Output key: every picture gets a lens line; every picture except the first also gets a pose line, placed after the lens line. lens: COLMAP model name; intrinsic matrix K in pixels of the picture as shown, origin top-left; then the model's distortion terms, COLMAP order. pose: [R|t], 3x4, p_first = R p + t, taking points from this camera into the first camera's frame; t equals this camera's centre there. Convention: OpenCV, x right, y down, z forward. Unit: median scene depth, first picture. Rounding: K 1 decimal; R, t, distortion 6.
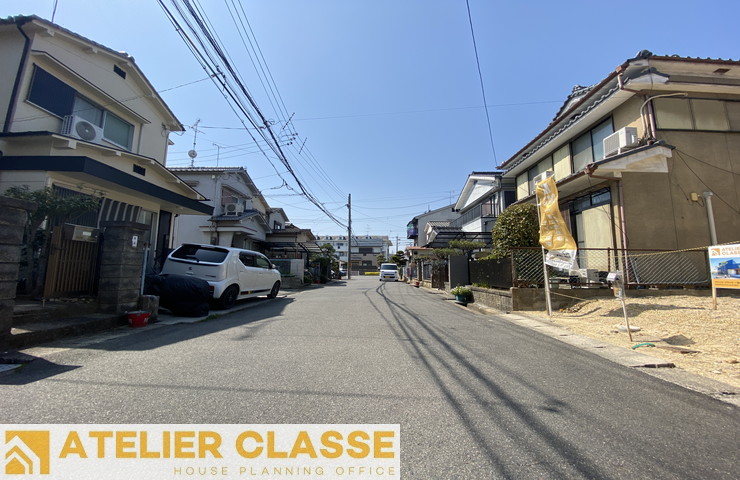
lens RADIAL K [[299.3, 0, 366.7], [0, 299.3, 228.0], [0, 0, 1]] dist [0.021312, -0.022282]
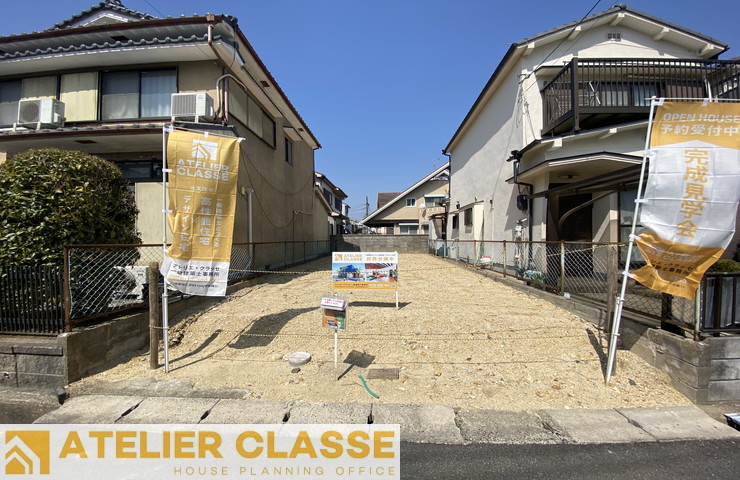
lens RADIAL K [[302.9, 0, 372.2], [0, 302.9, 238.1], [0, 0, 1]] dist [0.020669, -0.022836]
pose [[0.026395, -0.005118, 0.999638, 0.036705], [-0.134069, 0.990935, 0.008613, -0.008987], [-0.990620, -0.134247, 0.025469, 0.472172]]
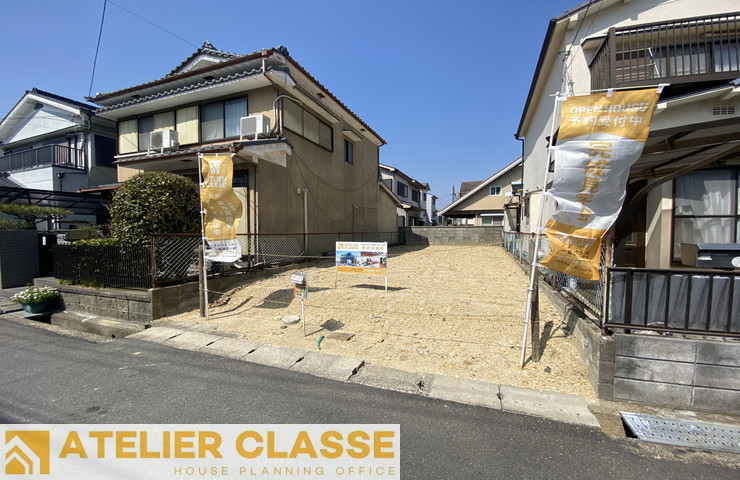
lens RADIAL K [[302.0, 0, 371.6], [0, 302.0, 242.9], [0, 0, 1]] dist [0.021741, -0.023026]
pose [[0.335346, -0.047393, 0.940902, -0.023497], [-0.127465, 0.987268, 0.095158, -0.044246], [-0.933432, -0.151843, 0.325035, 0.237693]]
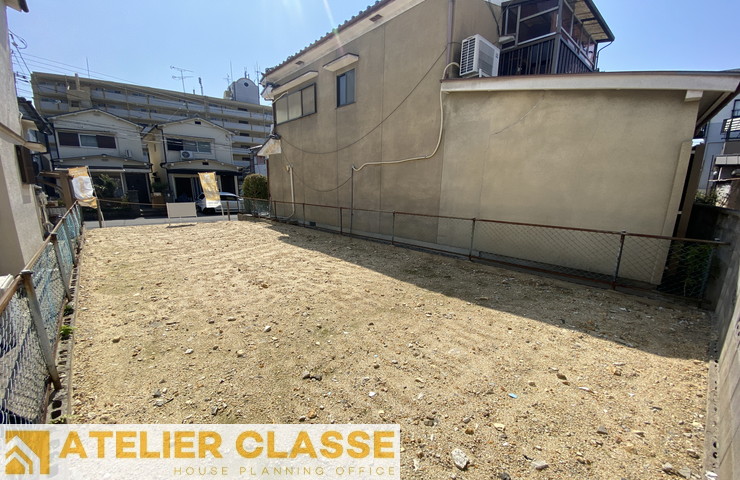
lens RADIAL K [[302.9, 0, 372.2], [0, 302.9, 238.1], [0, 0, 1]] dist [0.020669, -0.022836]
pose [[0.685182, 0.119253, -0.718543, 2.528124], [0.114089, 0.956757, 0.267580, -0.122060], [0.719381, -0.265319, 0.641948, 0.154806]]
